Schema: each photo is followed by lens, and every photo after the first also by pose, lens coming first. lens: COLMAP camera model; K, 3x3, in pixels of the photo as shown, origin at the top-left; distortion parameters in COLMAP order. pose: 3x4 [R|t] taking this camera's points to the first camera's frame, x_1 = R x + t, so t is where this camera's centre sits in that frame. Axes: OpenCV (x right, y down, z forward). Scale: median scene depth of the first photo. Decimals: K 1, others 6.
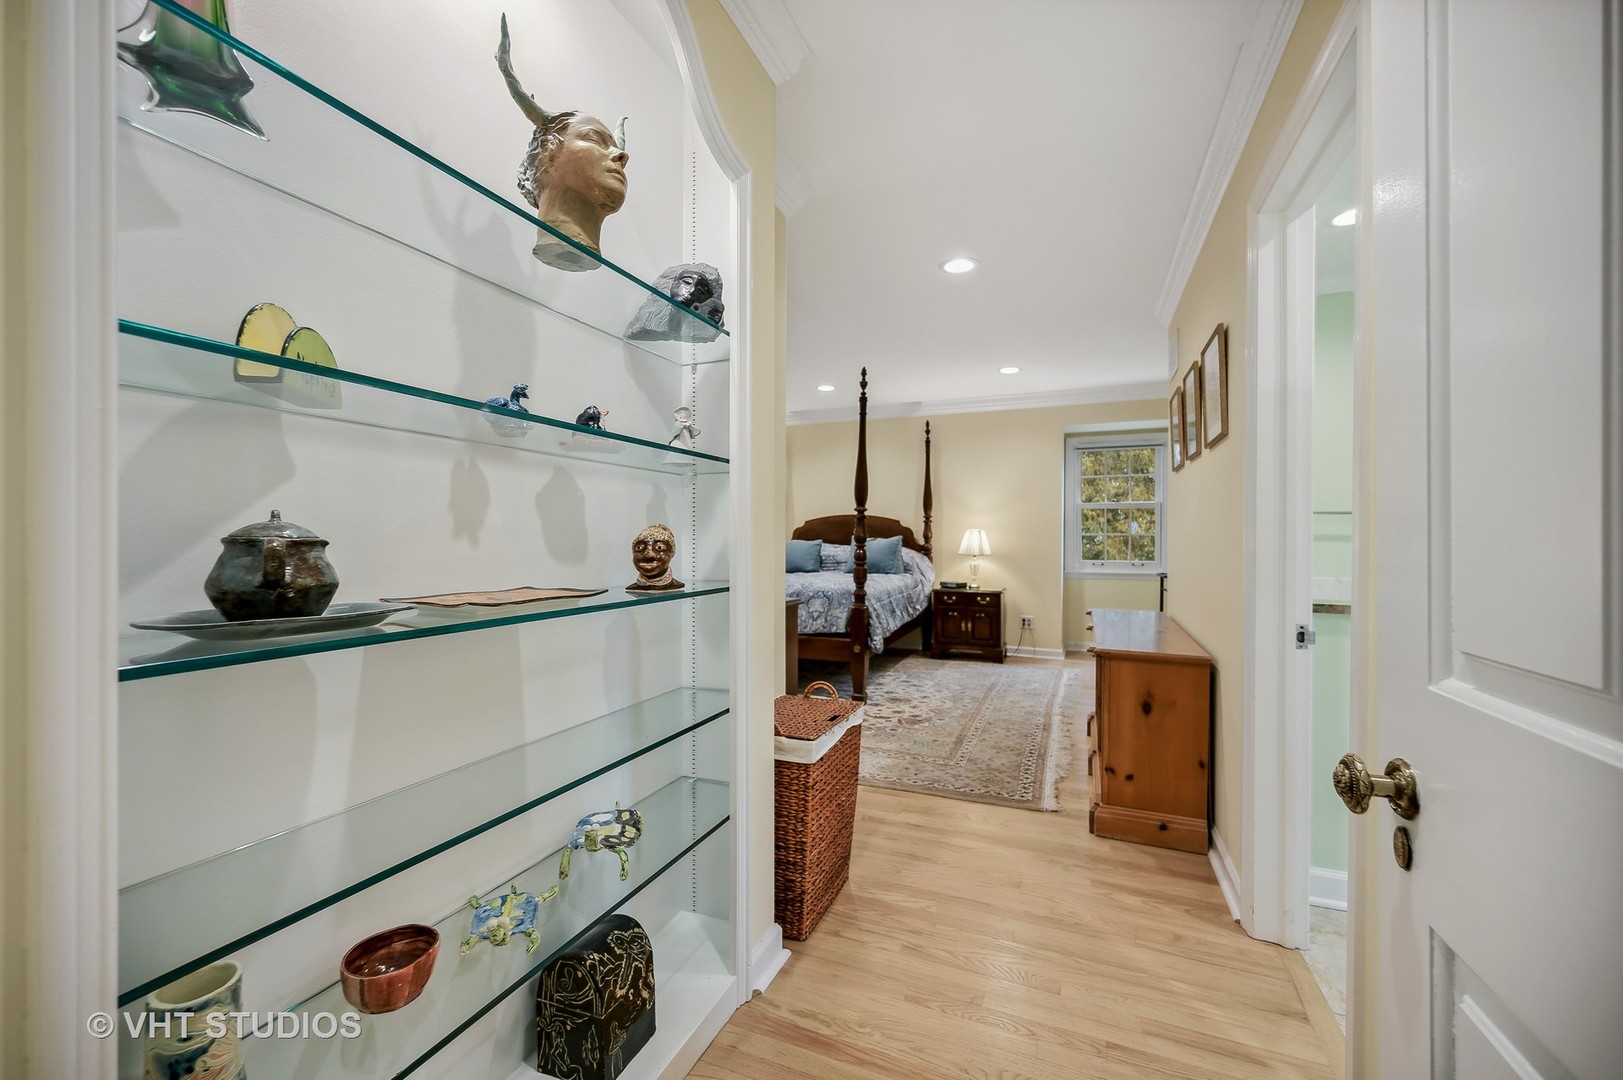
lens RADIAL K [[646.1, 0, 812.1], [0, 646.1, 534.8], [0, 0, 1]] dist [-0.000338, 0.000063]
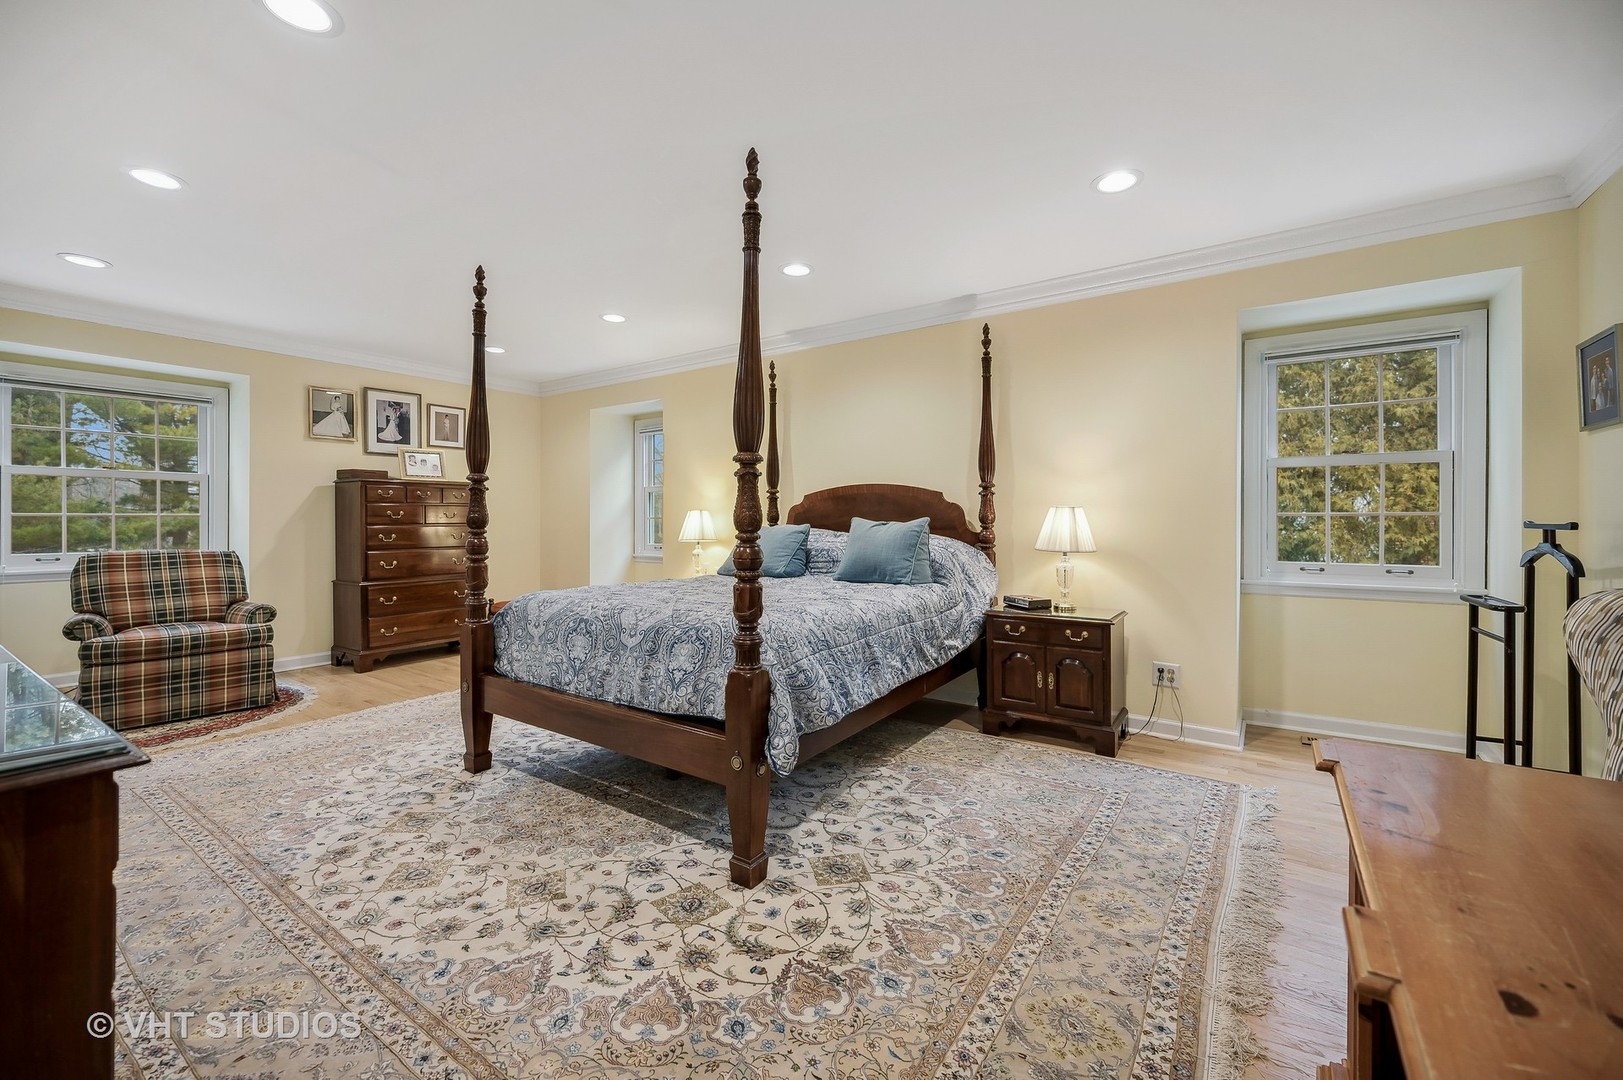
lens RADIAL K [[654.9, 0, 810.9], [0, 654.9, 516.0], [0, 0, 1]] dist [-0.003258, -0.000129]
pose [[0.977513, -0.000842, -0.210874, 0.157357], [0.000324, 0.999997, -0.002492, 0.001978], [0.210876, 0.002367, 0.977510, 0.400466]]
